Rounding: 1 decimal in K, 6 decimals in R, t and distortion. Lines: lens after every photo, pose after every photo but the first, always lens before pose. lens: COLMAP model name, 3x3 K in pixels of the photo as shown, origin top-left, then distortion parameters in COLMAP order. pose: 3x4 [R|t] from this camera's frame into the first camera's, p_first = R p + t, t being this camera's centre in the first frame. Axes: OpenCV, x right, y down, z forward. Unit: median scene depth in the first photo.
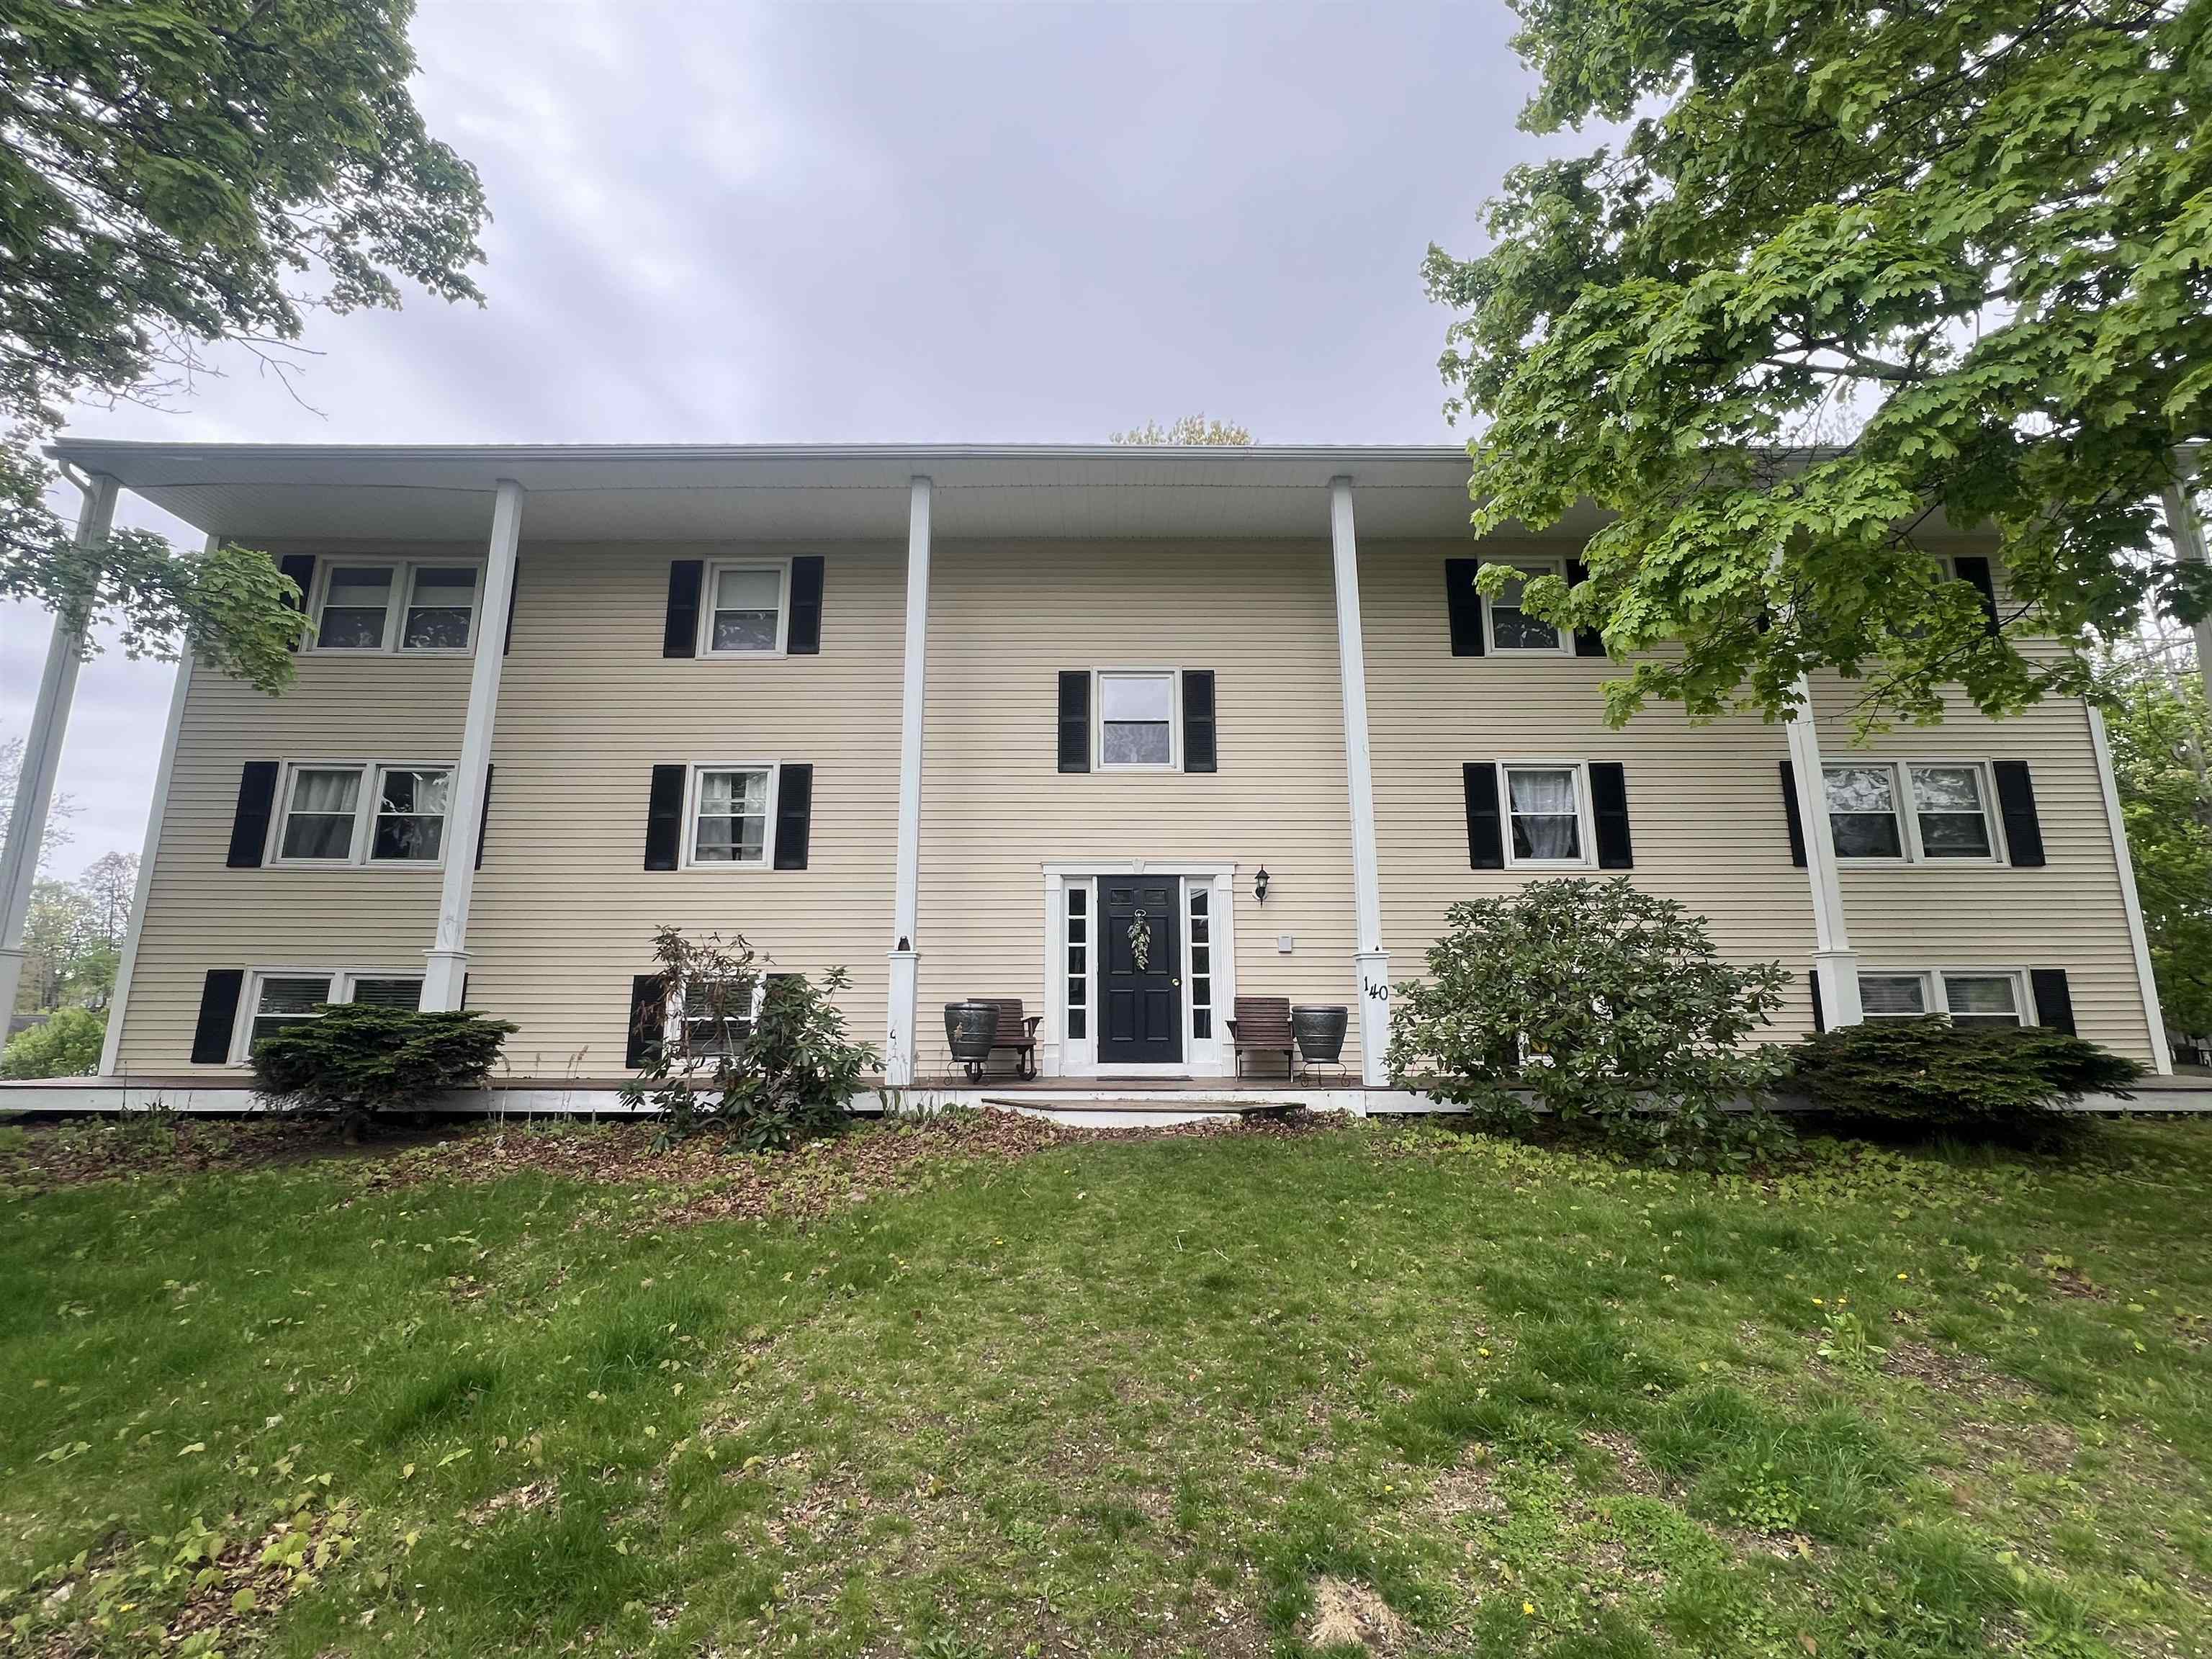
lens RADIAL K [[990.8, 0, 1106.1], [0, 990.8, 829.4], [0, 0, 1]] dist [-0.009329, -0.000167]
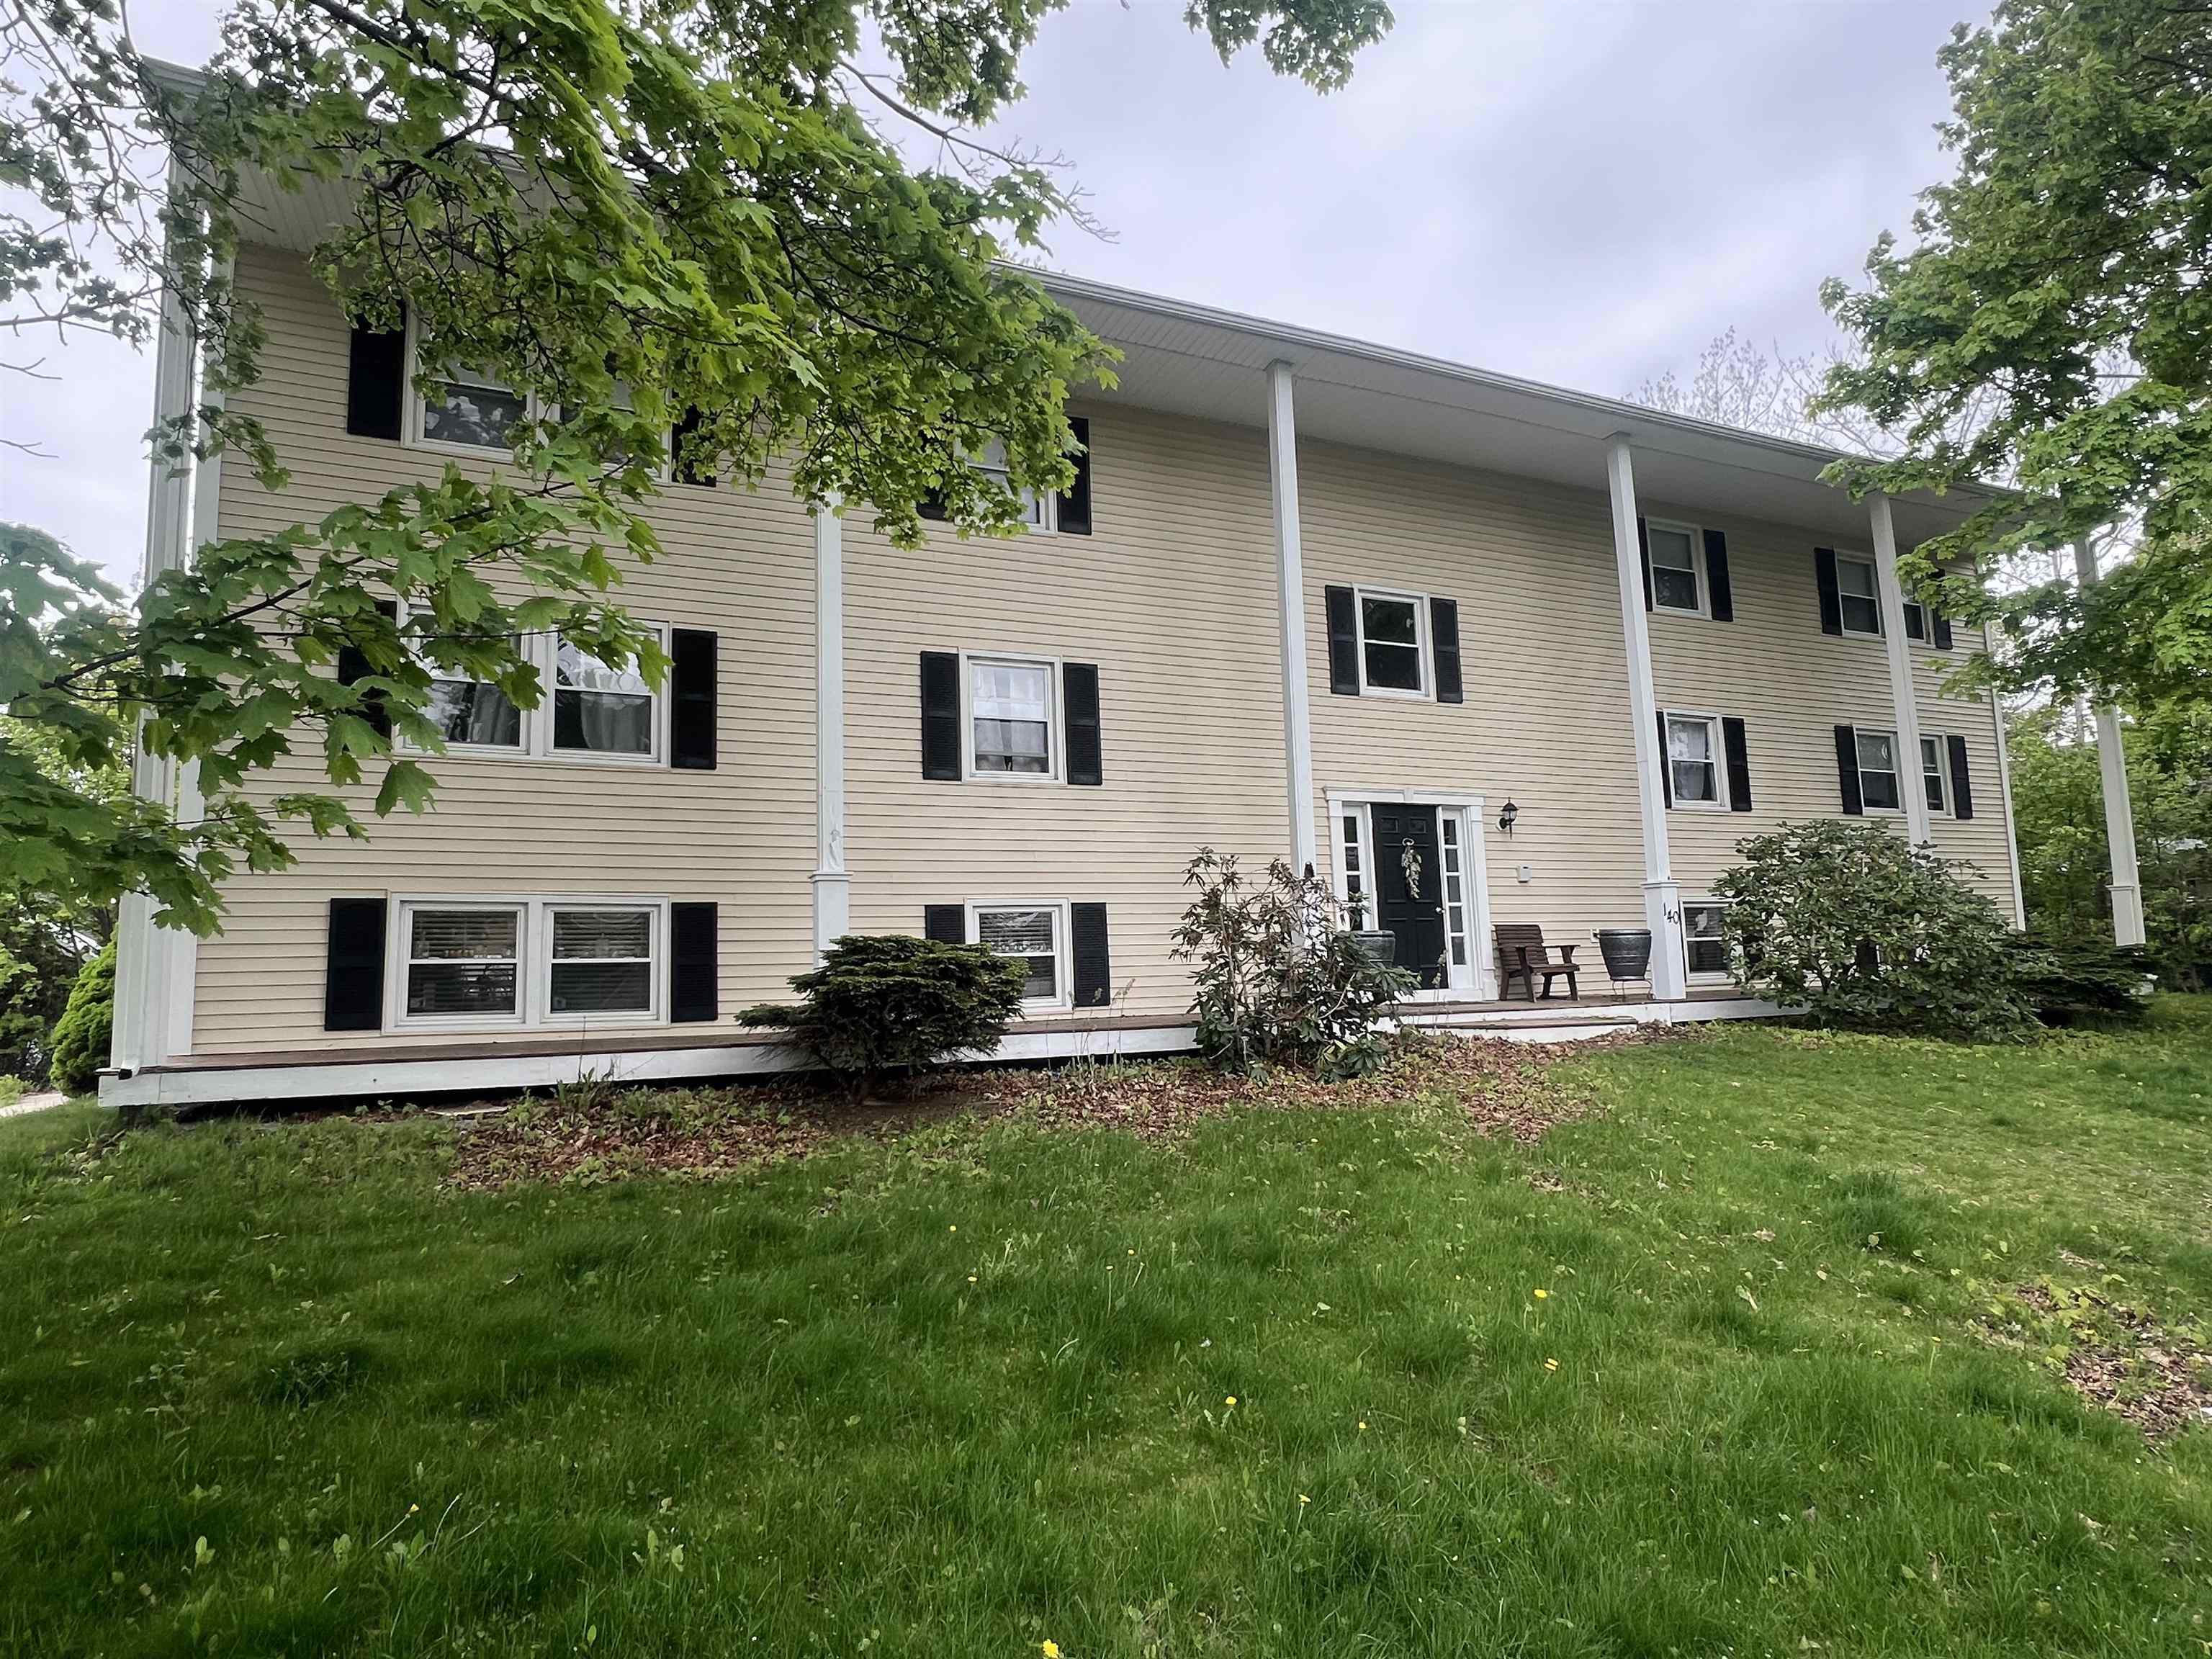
lens RADIAL K [[1228.5, 0, 1105.9], [0, 1228.5, 830.2], [0, 0, 1]] dist [-0.029302, -0.000048]
pose [[0.912471, 0.022736, 0.408510, -0.748350], [-0.057750, 0.995616, 0.073582, -0.000194], [-0.405046, -0.090733, 0.909783, 0.003568]]
